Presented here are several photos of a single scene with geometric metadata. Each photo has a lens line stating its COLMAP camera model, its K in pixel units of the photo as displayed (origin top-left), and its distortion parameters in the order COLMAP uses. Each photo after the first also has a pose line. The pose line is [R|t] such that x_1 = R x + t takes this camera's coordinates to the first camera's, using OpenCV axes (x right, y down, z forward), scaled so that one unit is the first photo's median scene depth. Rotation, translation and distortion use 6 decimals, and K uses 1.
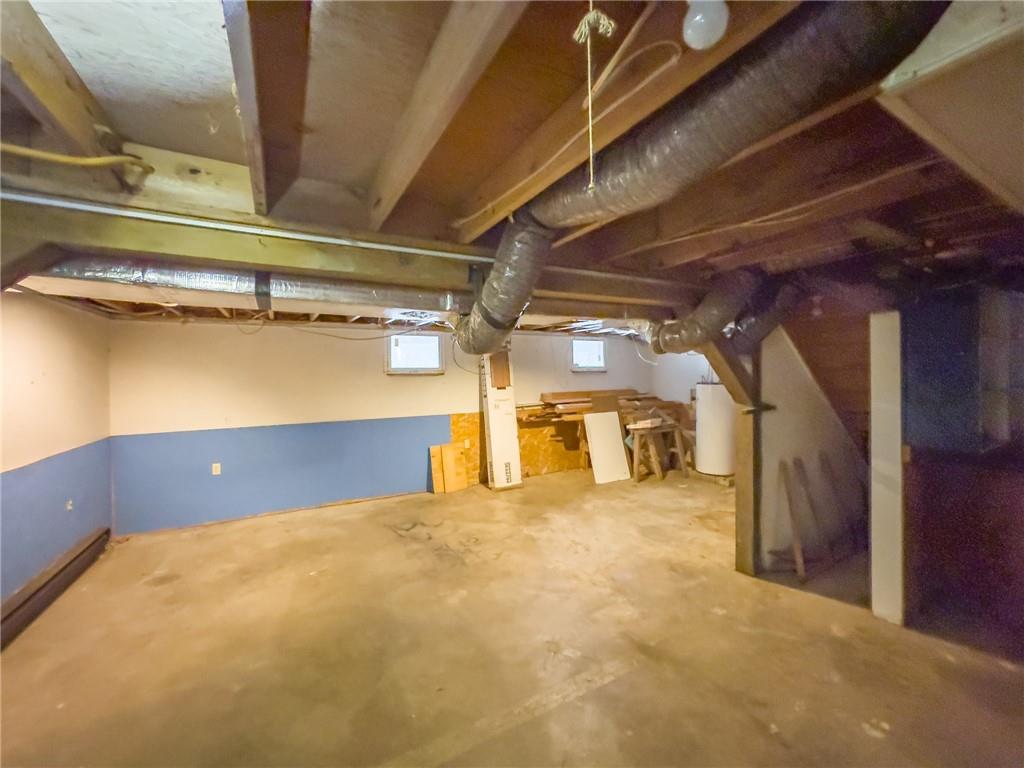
lens RADIAL K [[423.5, 0, 505.0], [0, 423.5, 368.4], [0, 0, 1]] dist [-0.034252, 0.016310]
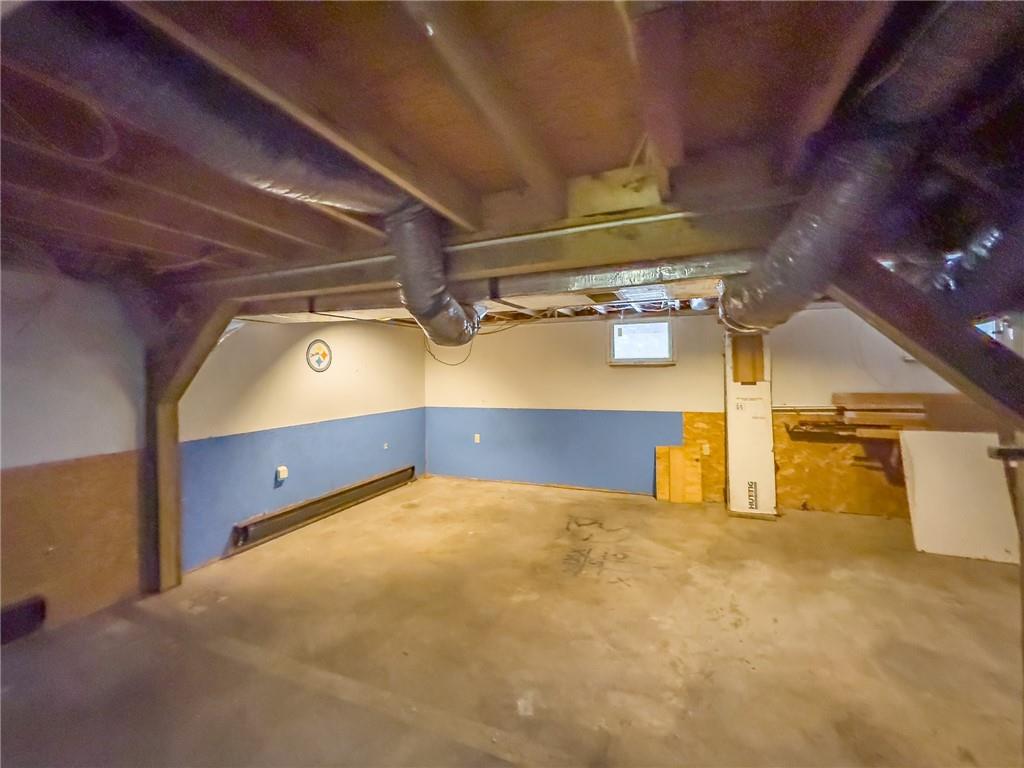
lens RADIAL K [[423.5, 0, 505.0], [0, 423.5, 368.4], [0, 0, 1]] dist [-0.034252, 0.016310]
pose [[0.624926, 0.000715, -0.780684, 0.409756], [0.014556, 0.999815, 0.012568, 0.005442], [0.780549, -0.019218, 0.624800, 0.253416]]
